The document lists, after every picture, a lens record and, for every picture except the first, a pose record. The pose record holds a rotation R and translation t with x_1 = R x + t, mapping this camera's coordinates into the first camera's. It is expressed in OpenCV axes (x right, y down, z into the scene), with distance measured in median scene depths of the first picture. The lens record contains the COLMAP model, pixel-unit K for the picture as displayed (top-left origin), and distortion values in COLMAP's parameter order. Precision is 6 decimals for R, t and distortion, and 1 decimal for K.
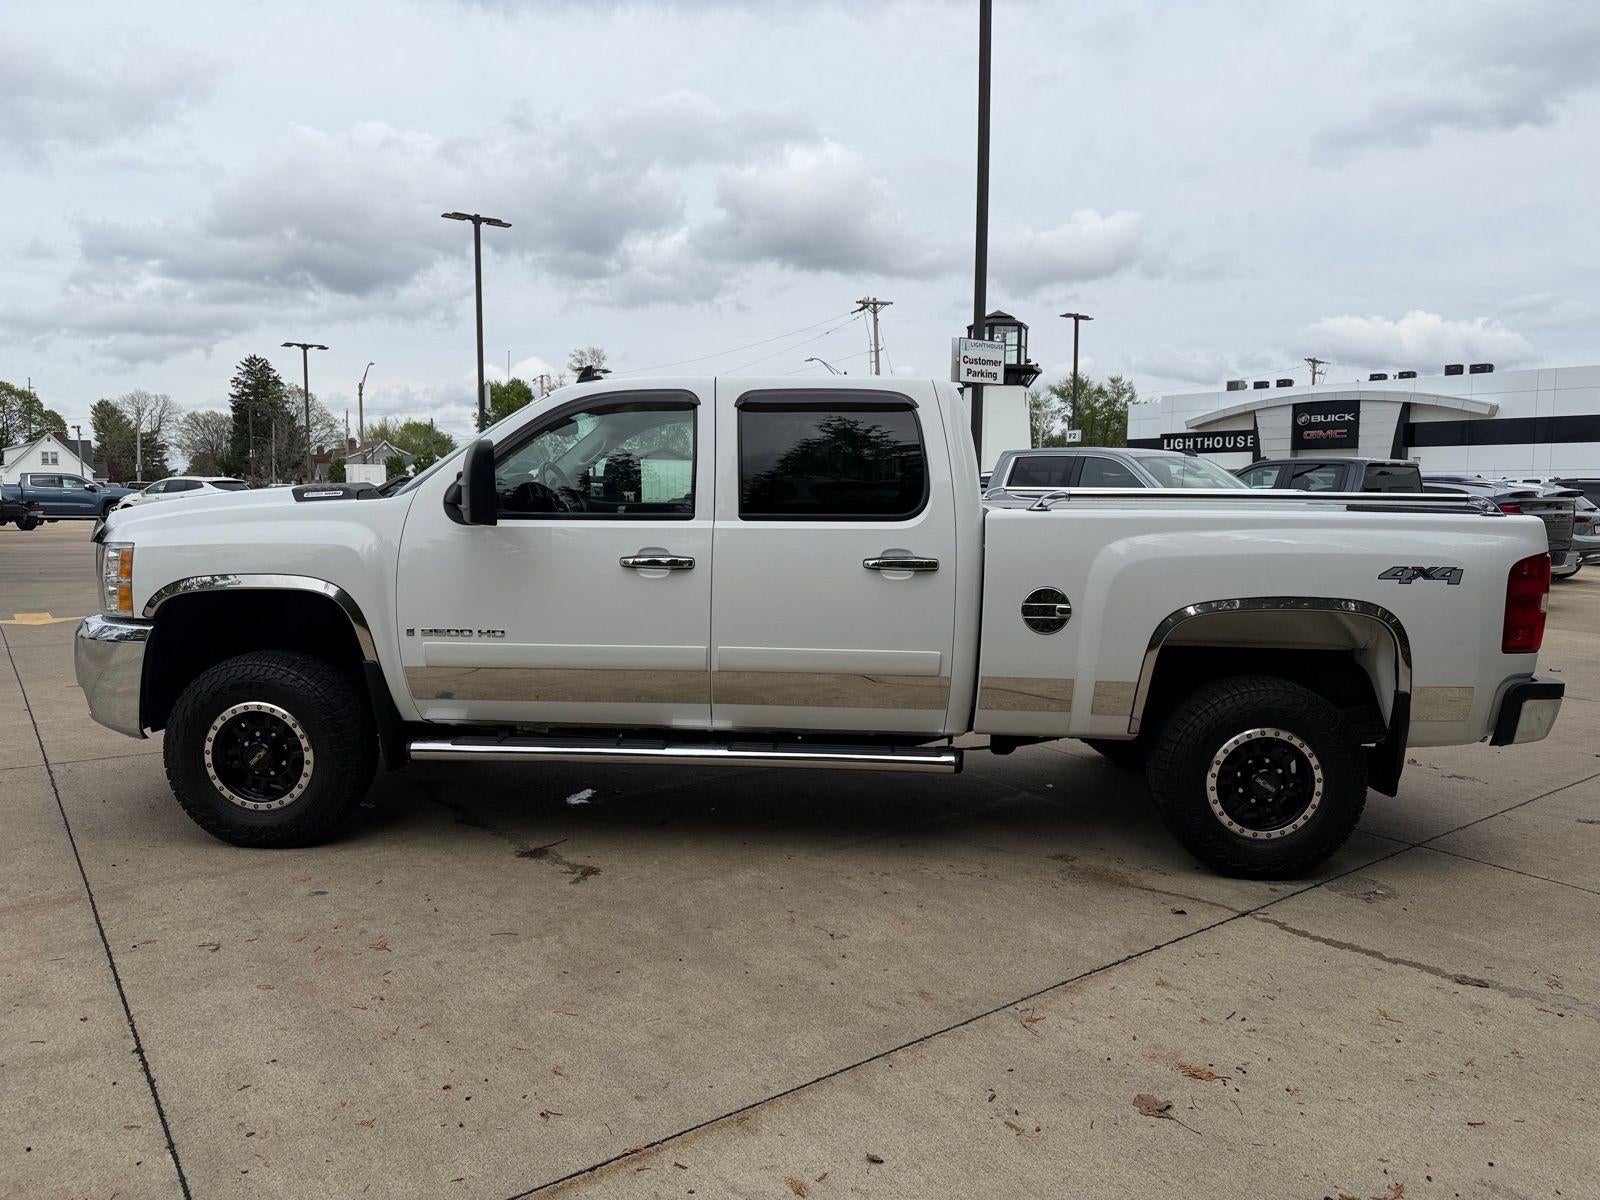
lens RADIAL K [[1130.9, 0, 790.8], [0, 1130.9, 639.5], [0, 0, 1]] dist [0.010775, -0.015331]
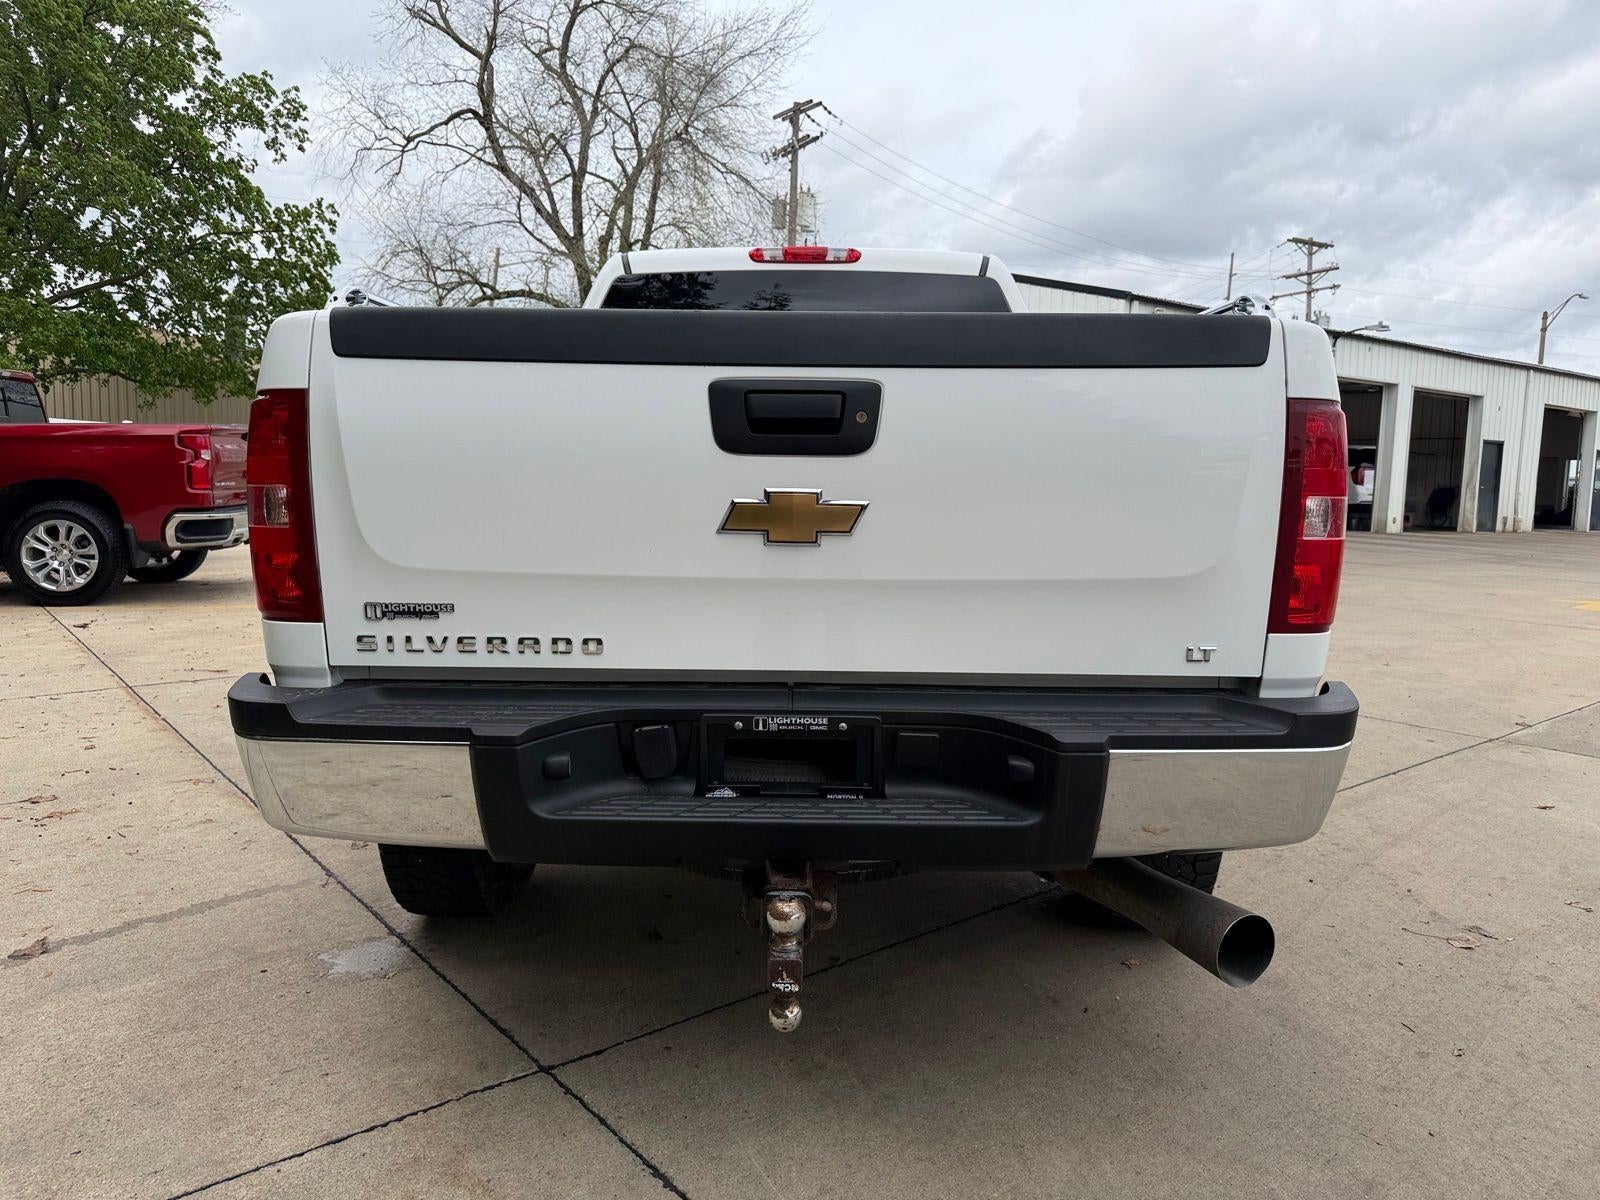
lens RADIAL K [[1130.9, 0, 801.4], [0, 1130.9, 583.3], [0, 0, 1]] dist [0.010775, -0.015331]
pose [[0.031579, 0.086350, -0.995764, 1.082396], [-0.152462, 0.985019, 0.080583, -0.069176], [0.987805, 0.149272, 0.044271, 1.146934]]
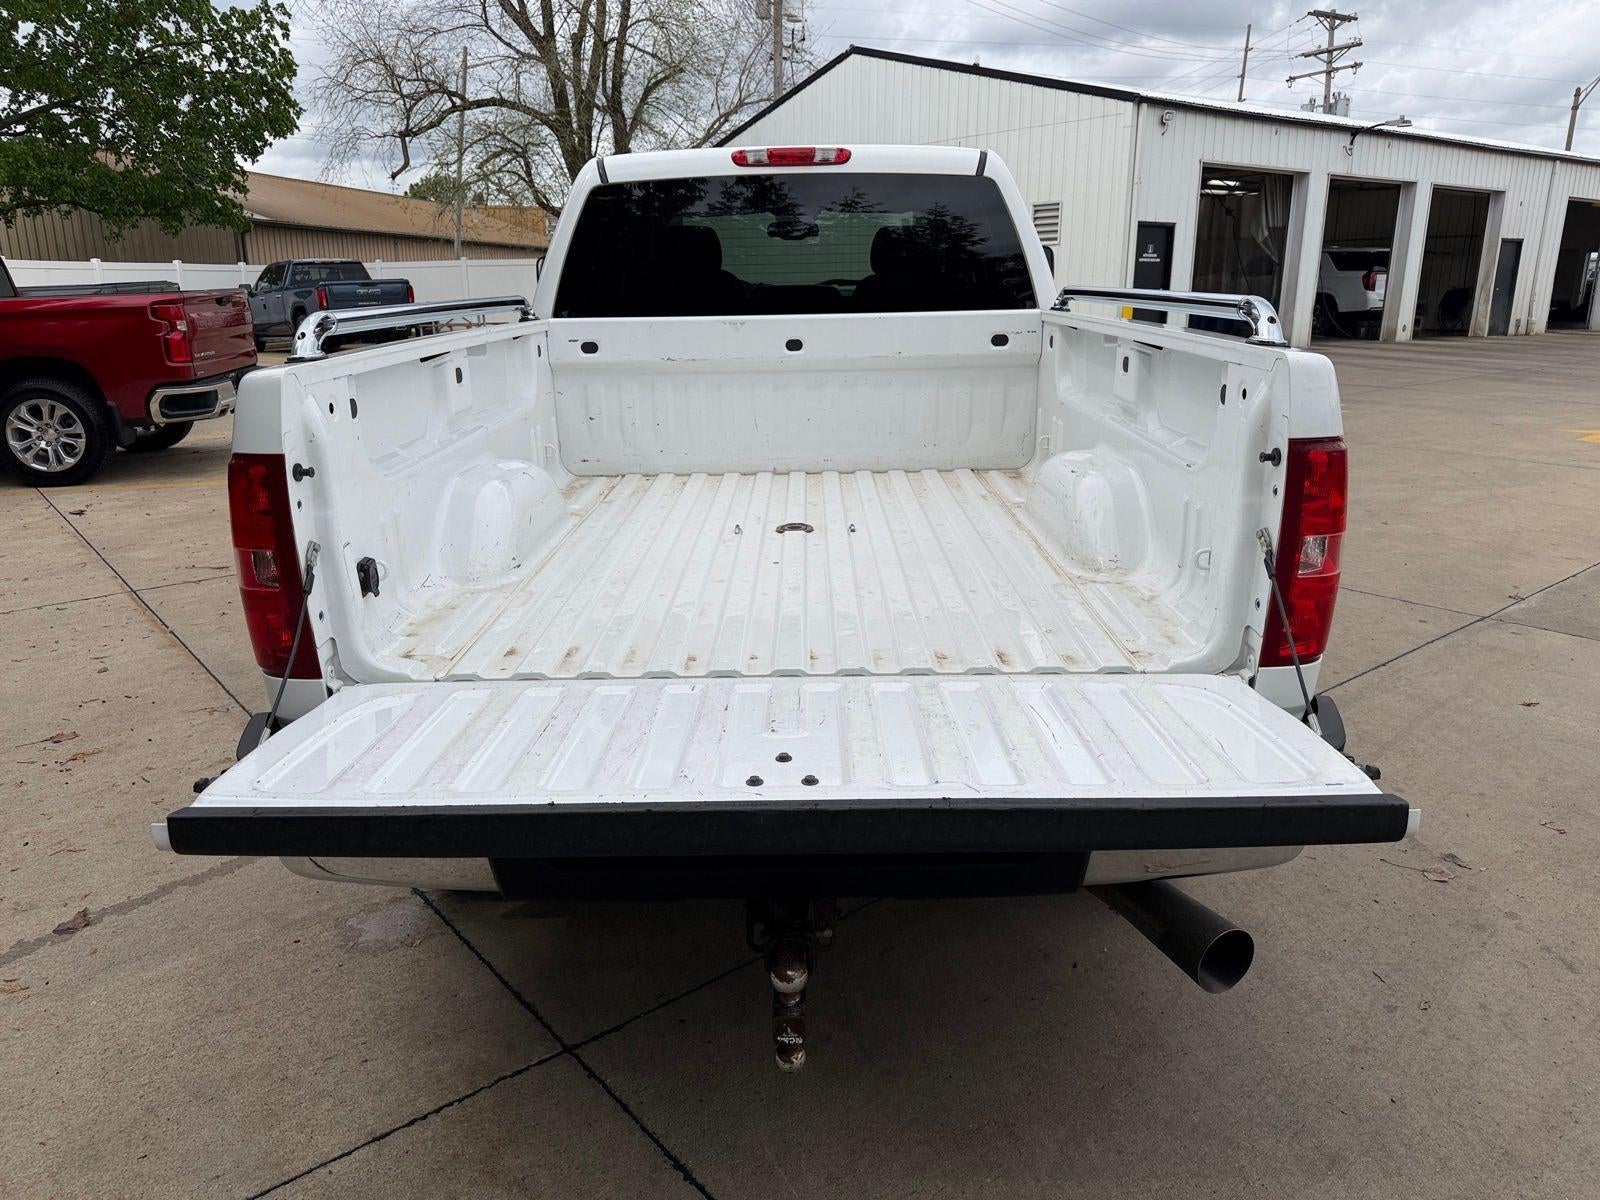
lens RADIAL K [[1130.9, 0, 798.1], [0, 1130.9, 585.6], [0, 0, 1]] dist [0.010775, -0.015331]
pose [[0.033975, 0.252762, -0.966932, 1.065769], [-0.125491, 0.960912, 0.246779, -0.156424], [0.991513, 0.112957, 0.064366, 1.137683]]
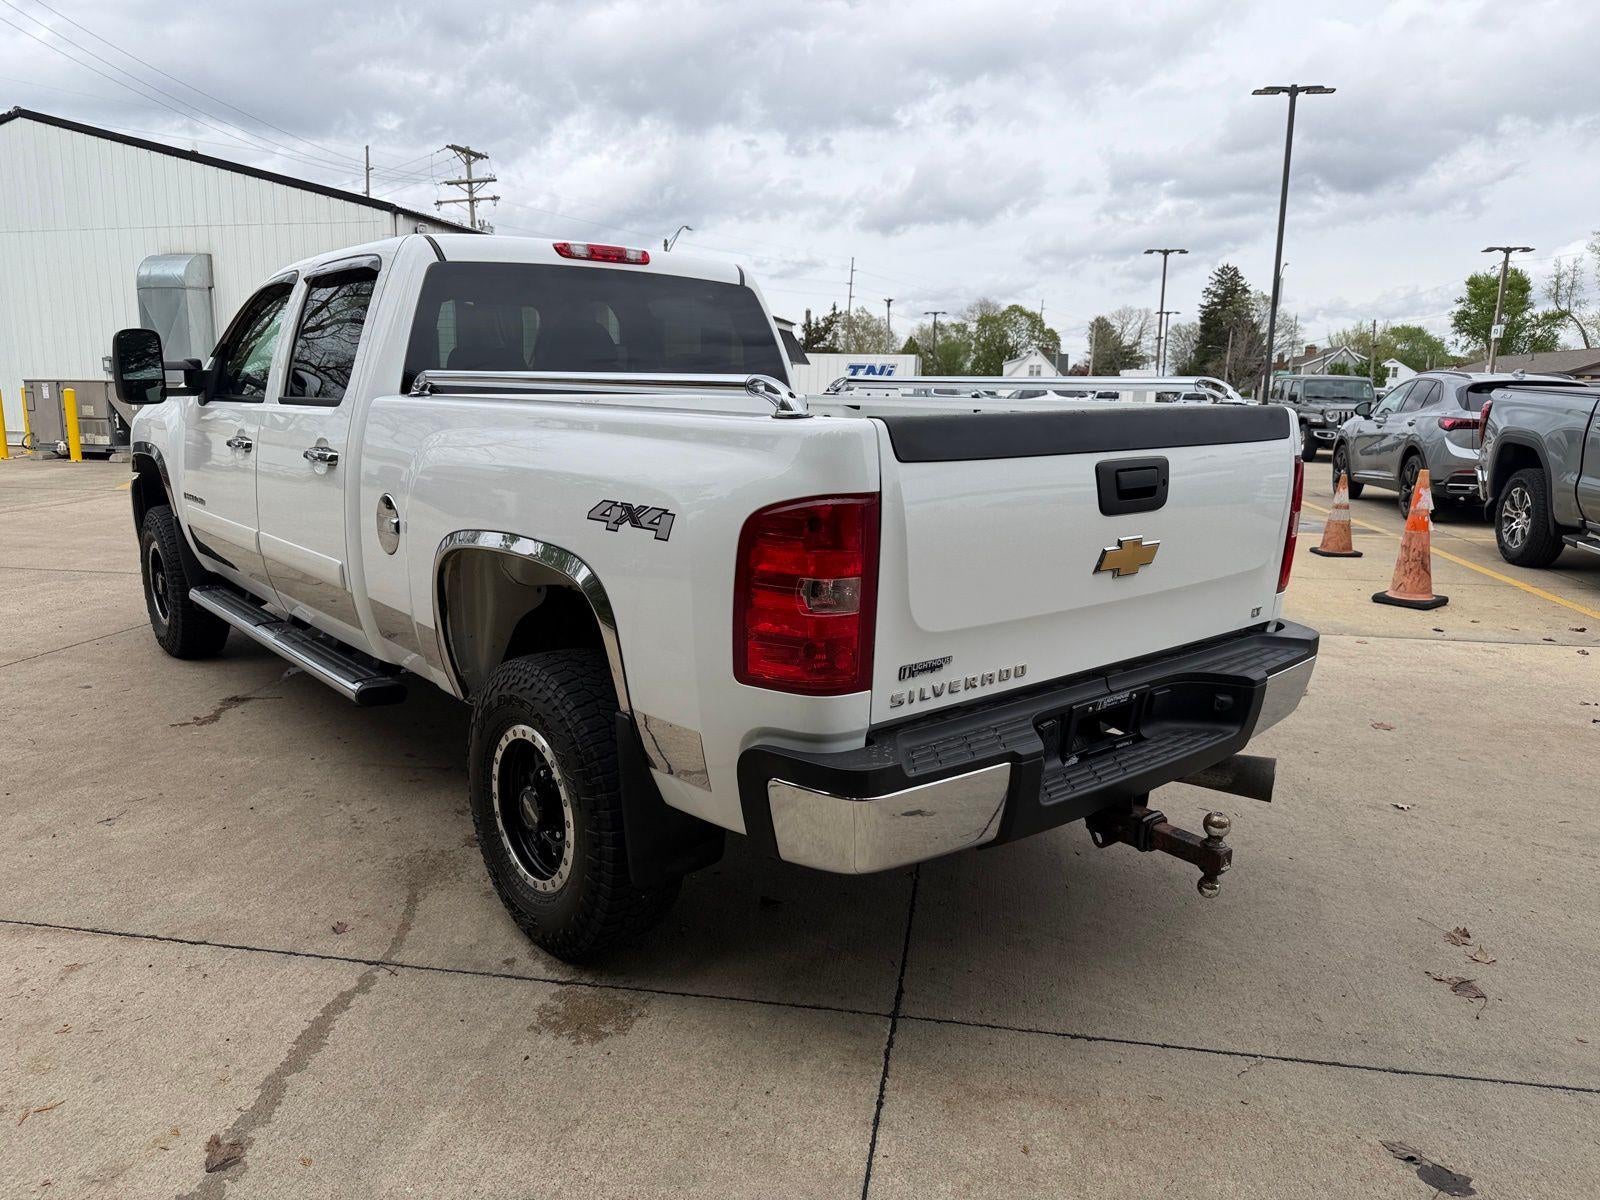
lens RADIAL K [[1130.9, 0, 792.4], [0, 1130.9, 589.1], [0, 0, 1]] dist [0.010775, -0.015331]
pose [[0.681718, 0.128214, -0.720293, 0.971829], [-0.103216, 0.991532, 0.078807, -0.070743], [0.724298, 0.020622, 0.689179, 0.626508]]
